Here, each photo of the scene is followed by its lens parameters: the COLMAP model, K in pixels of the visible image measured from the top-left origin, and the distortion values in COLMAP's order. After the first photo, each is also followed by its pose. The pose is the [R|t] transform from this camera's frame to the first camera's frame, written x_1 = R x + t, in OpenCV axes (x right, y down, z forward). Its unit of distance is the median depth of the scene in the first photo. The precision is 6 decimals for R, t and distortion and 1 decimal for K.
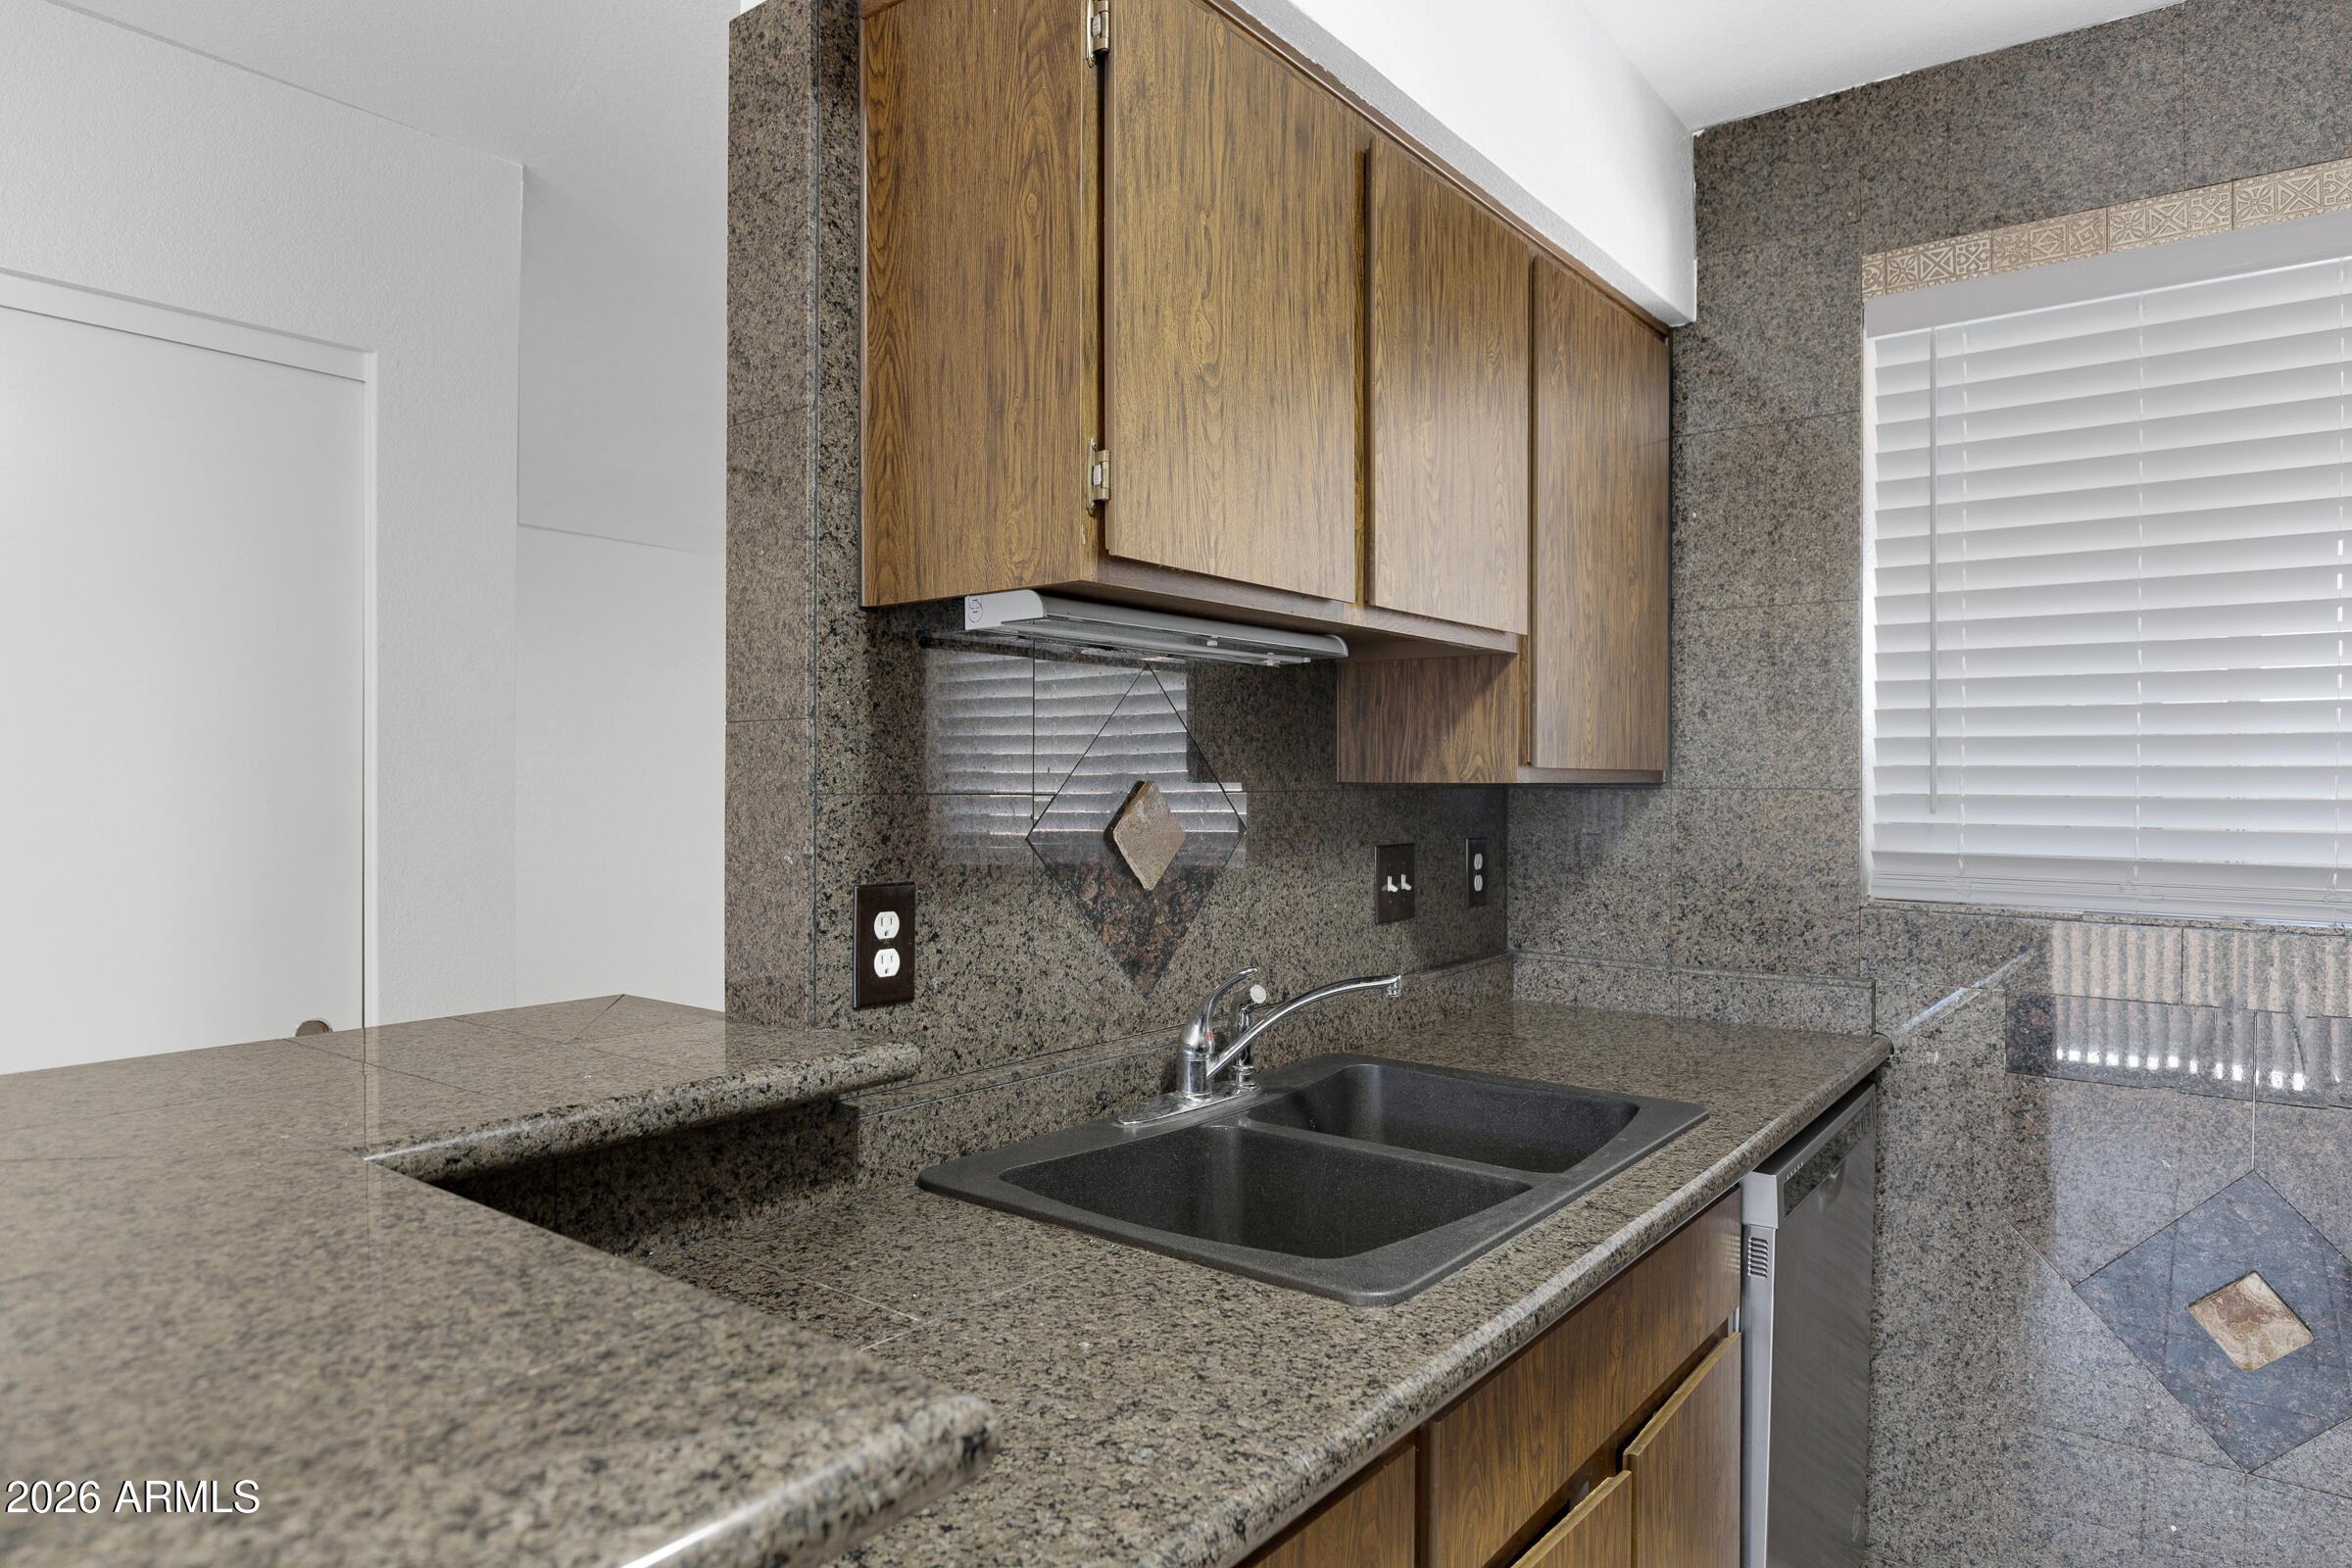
lens RADIAL K [[1388.4, 0, 1200.5], [0, 1388.4, 780.7], [0, 0, 1]] dist [-0.023253, 0.008196]
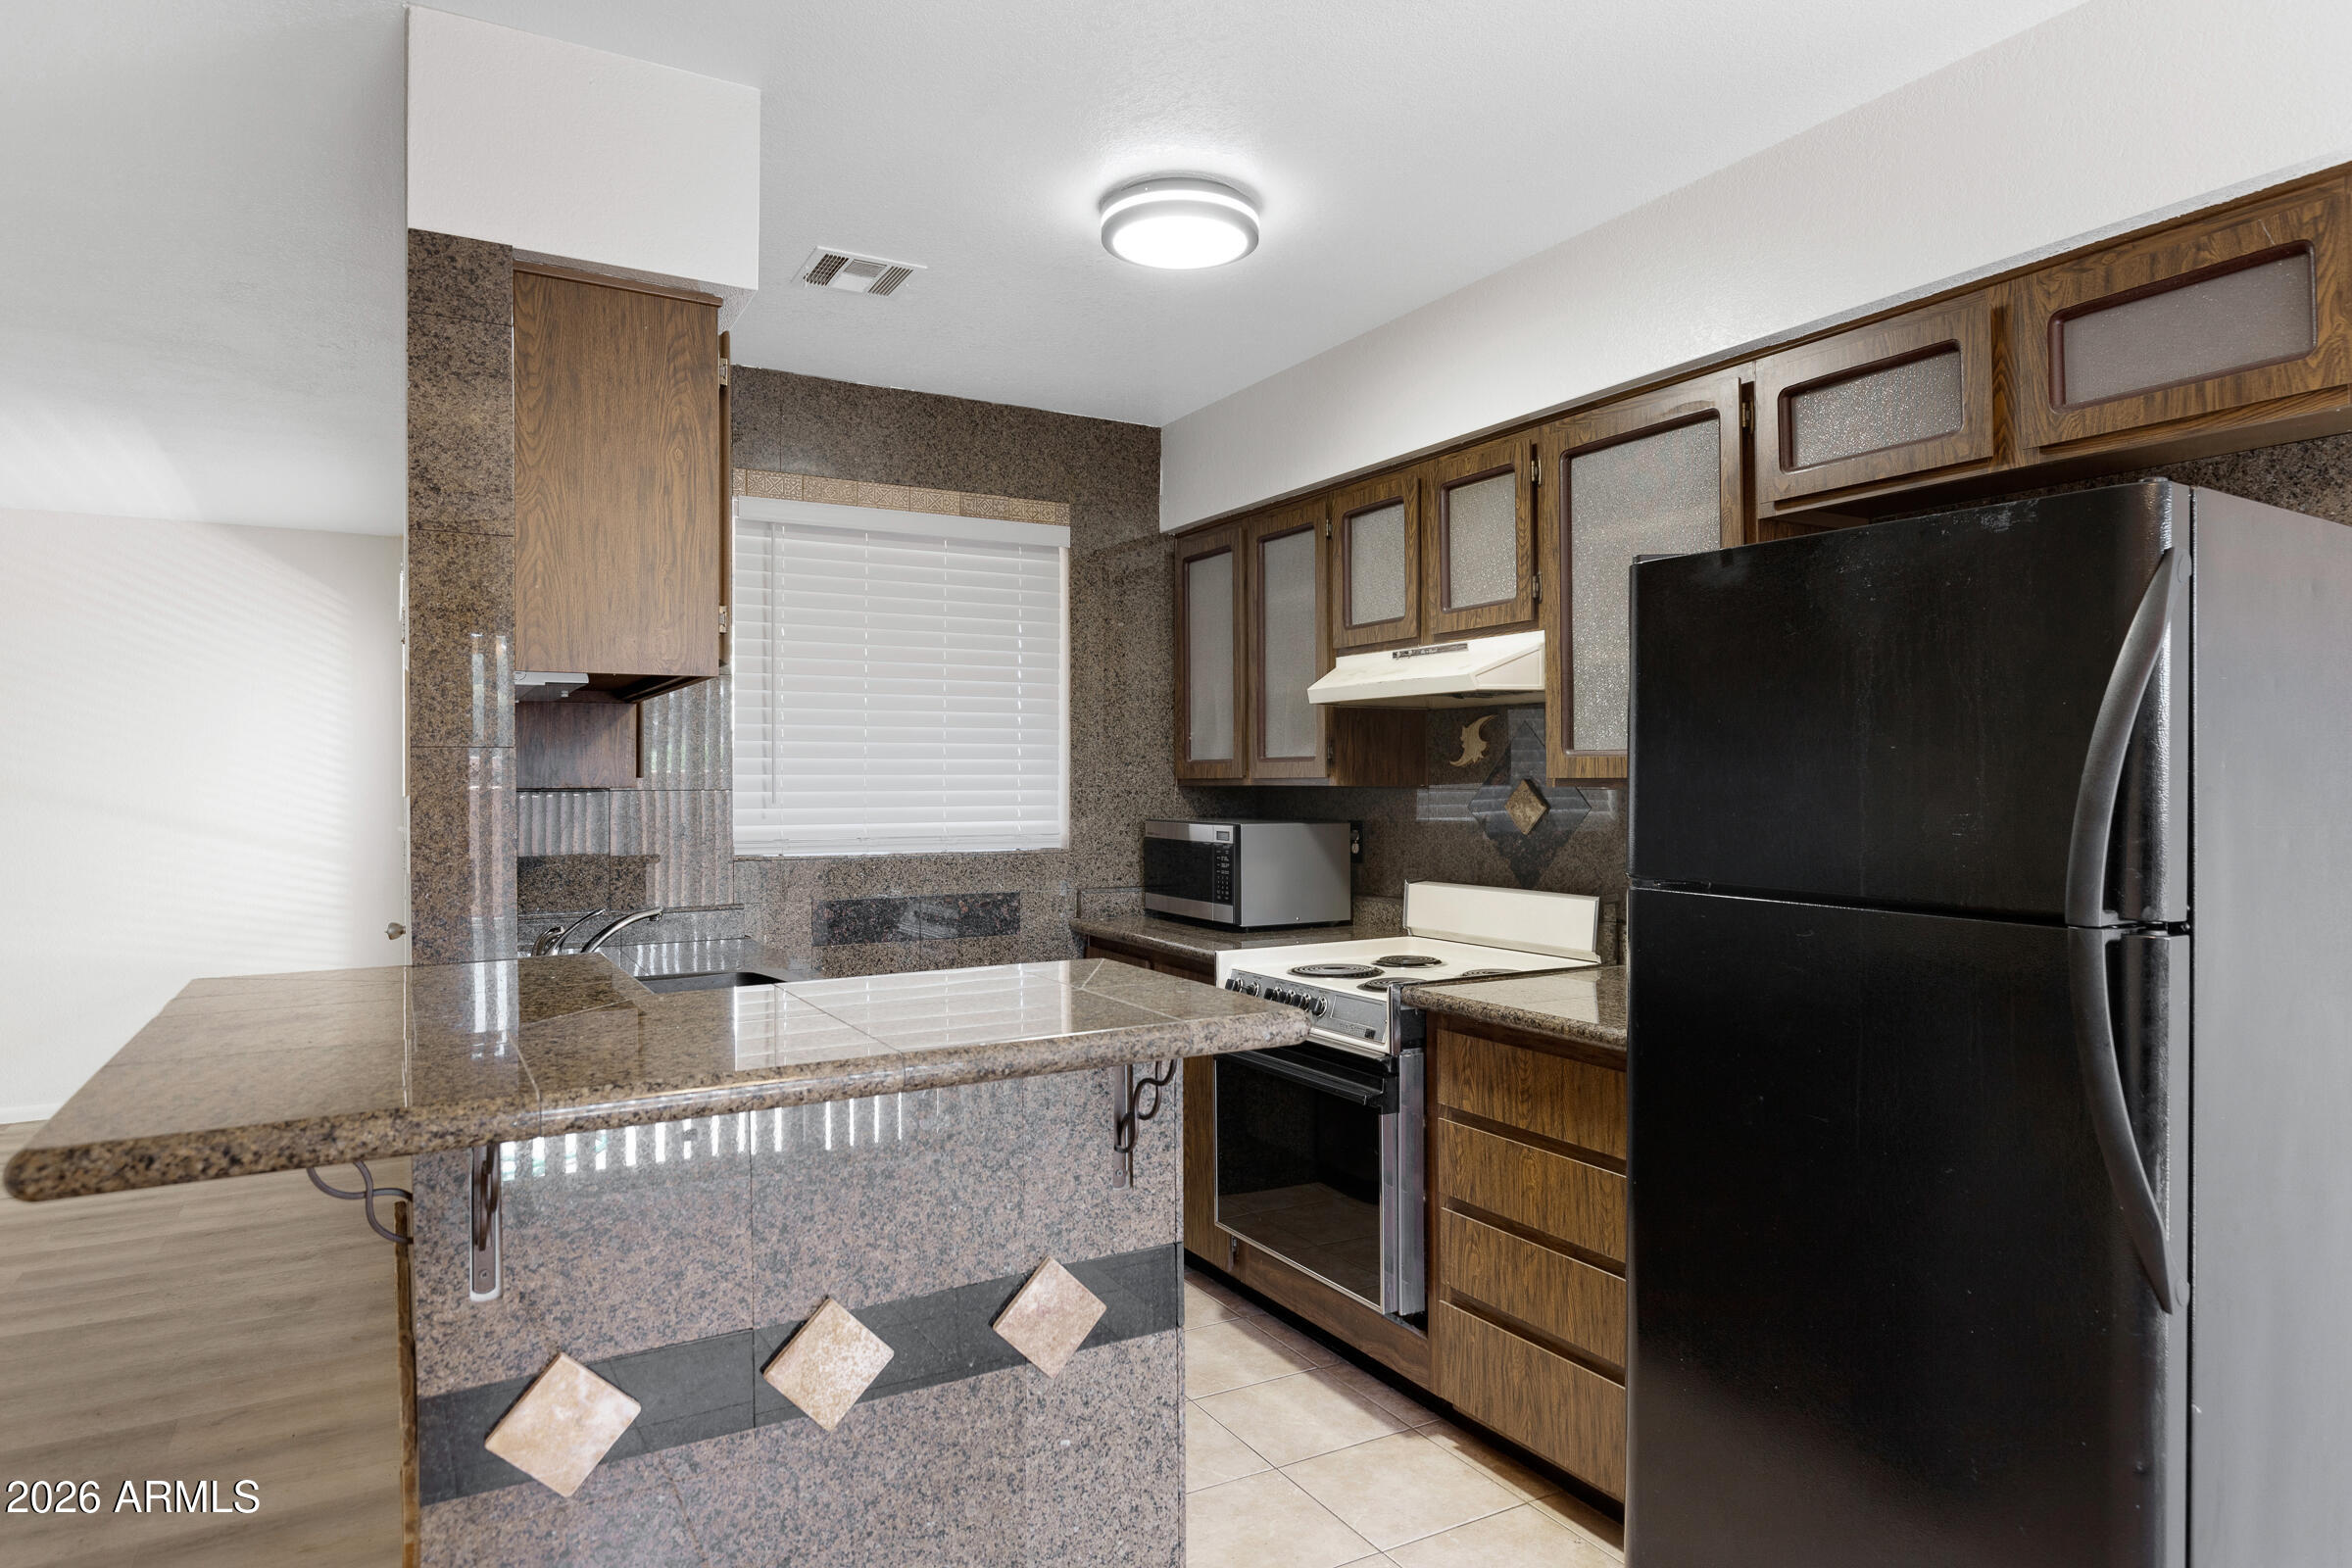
lens RADIAL K [[1388.4, 0, 1200.4], [0, 1388.4, 739.0], [0, 0, 1]] dist [-0.023253, 0.008196]
pose [[0.383200, 0.022961, 0.923380, -0.966880], [0.006529, 0.999599, -0.027566, -0.006141], [-0.923642, 0.016592, 0.382896, -0.171643]]
